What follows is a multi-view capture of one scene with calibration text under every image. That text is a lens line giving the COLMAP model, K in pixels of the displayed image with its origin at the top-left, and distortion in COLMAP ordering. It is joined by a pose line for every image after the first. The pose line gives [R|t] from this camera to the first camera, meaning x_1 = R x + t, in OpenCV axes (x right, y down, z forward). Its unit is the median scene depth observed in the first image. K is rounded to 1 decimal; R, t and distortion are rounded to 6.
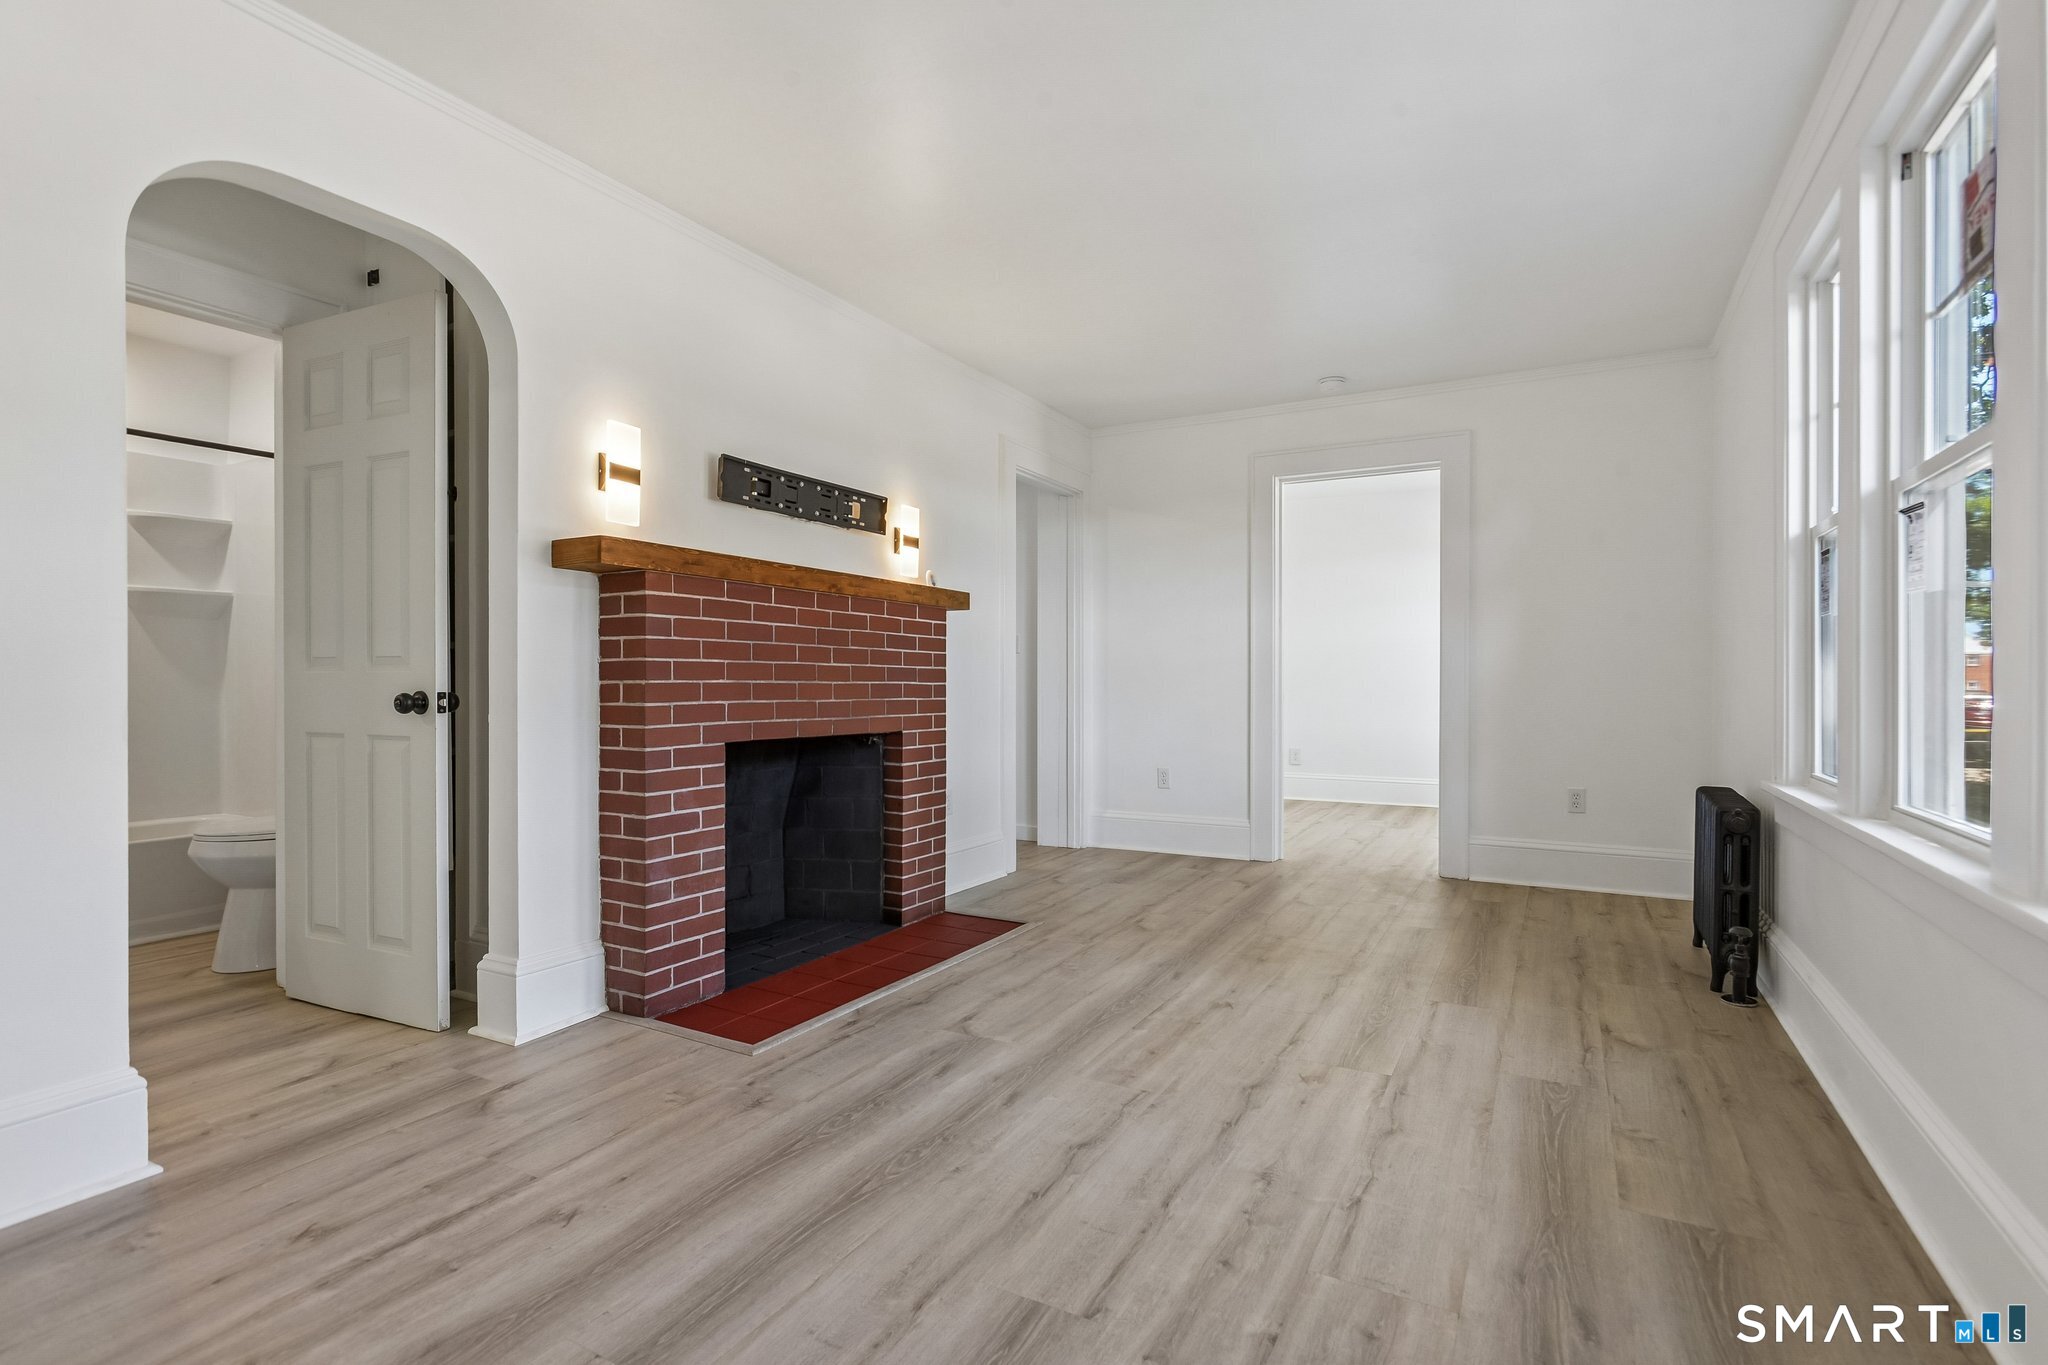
lens RADIAL K [[968.2, 0, 1021.1], [0, 968.2, 683.8], [0, 0, 1]] dist [-0.013054, 0.007774]
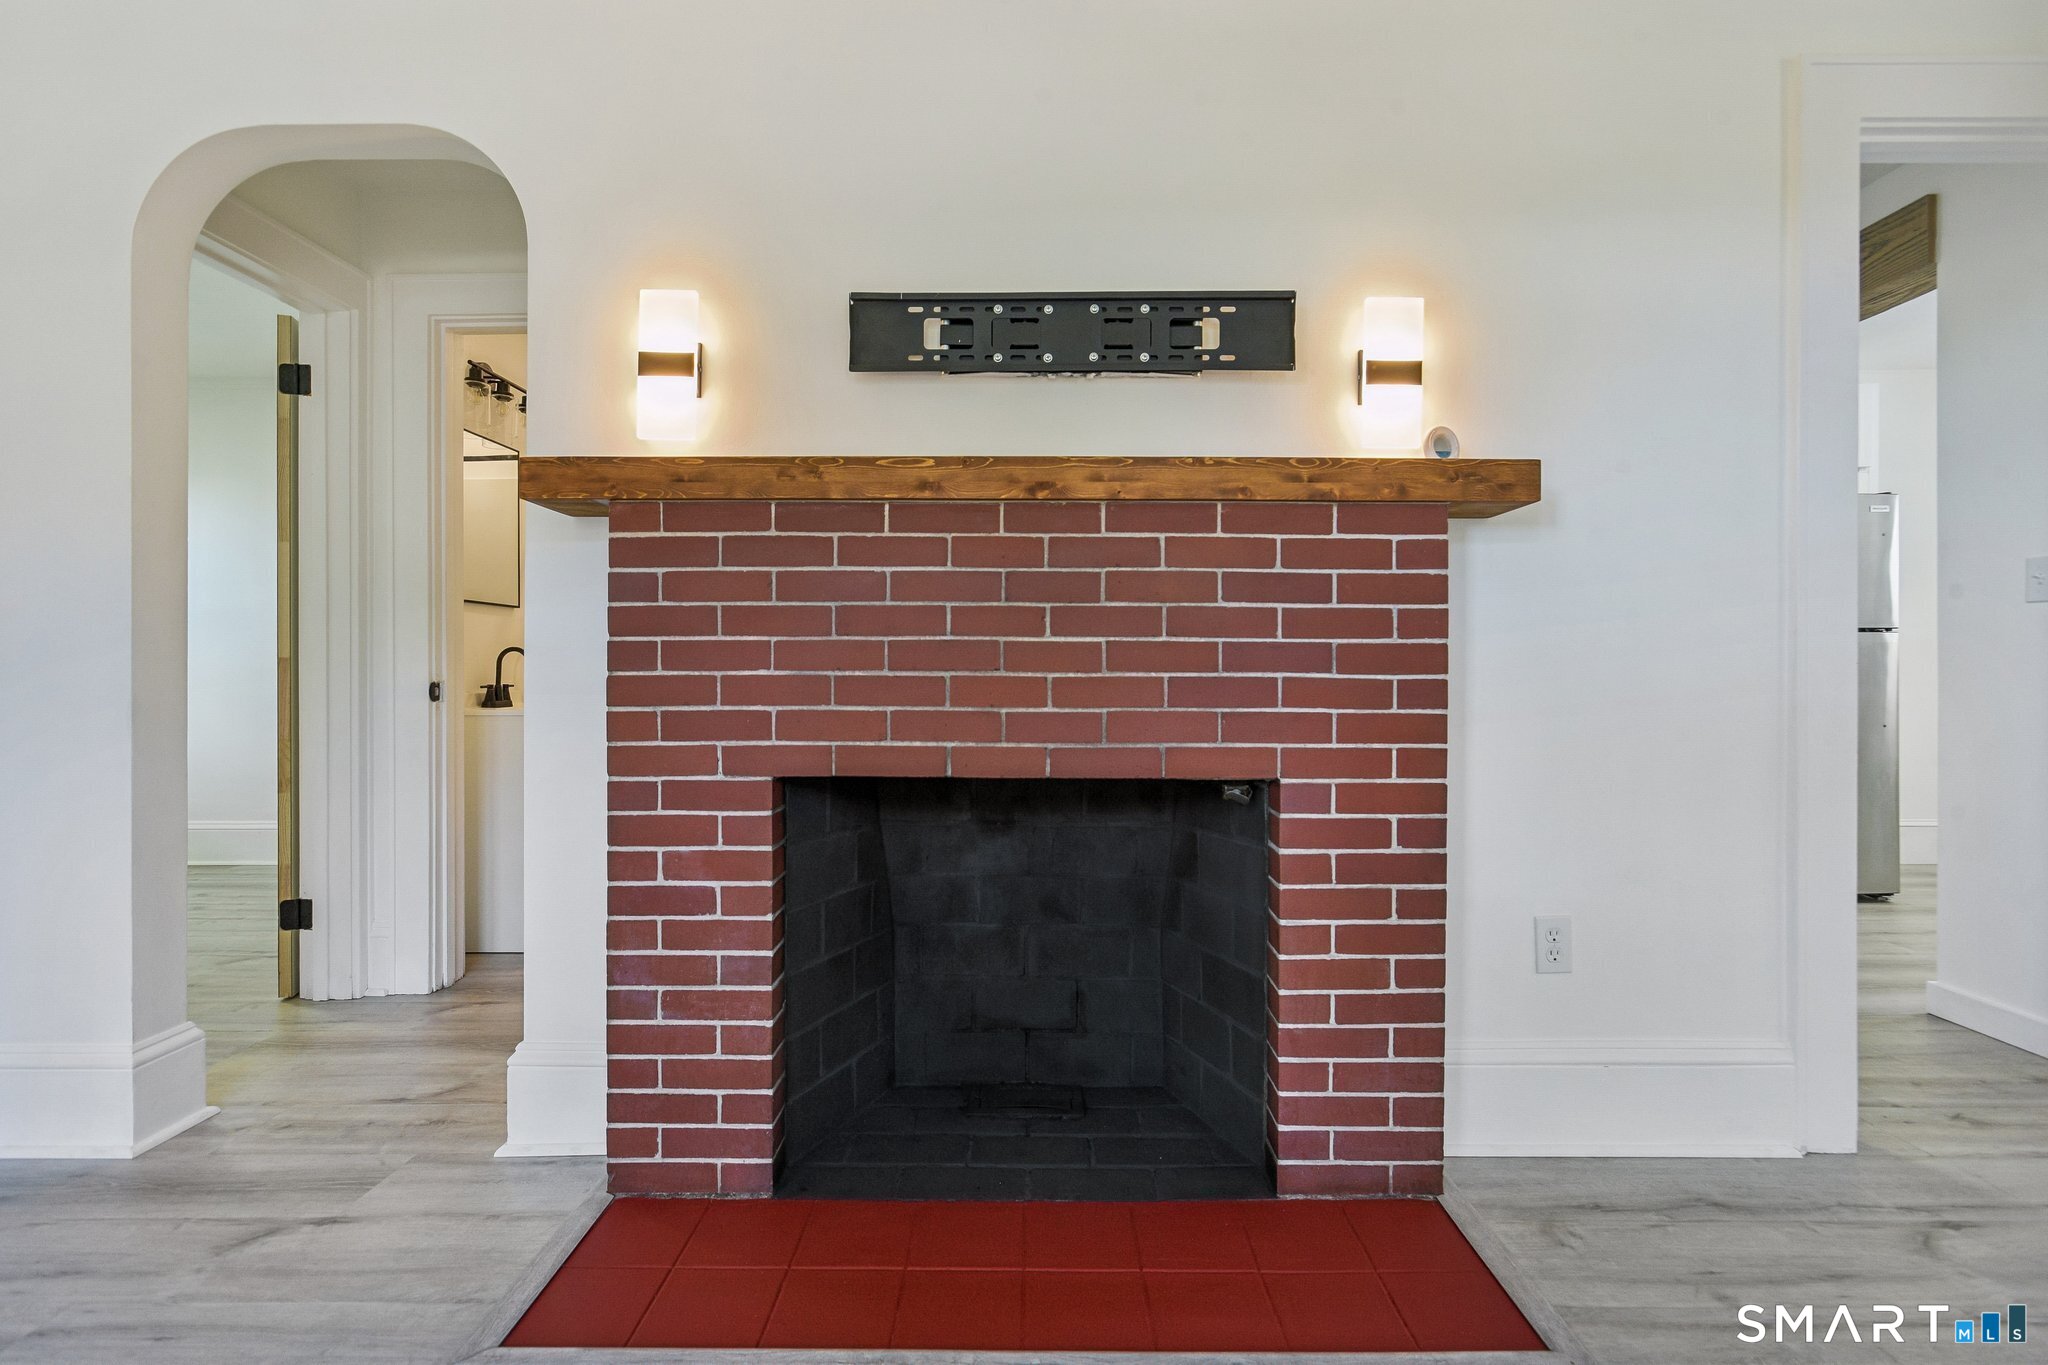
lens RADIAL K [[968.2, 0, 1024.3], [0, 968.2, 682.5], [0, 0, 1]] dist [-0.013054, 0.007774]
pose [[0.484610, 0.005473, -0.874713, 0.242951], [-0.000664, 0.999982, 0.005889, -0.000128], [0.874730, -0.002273, 0.484605, 0.725505]]
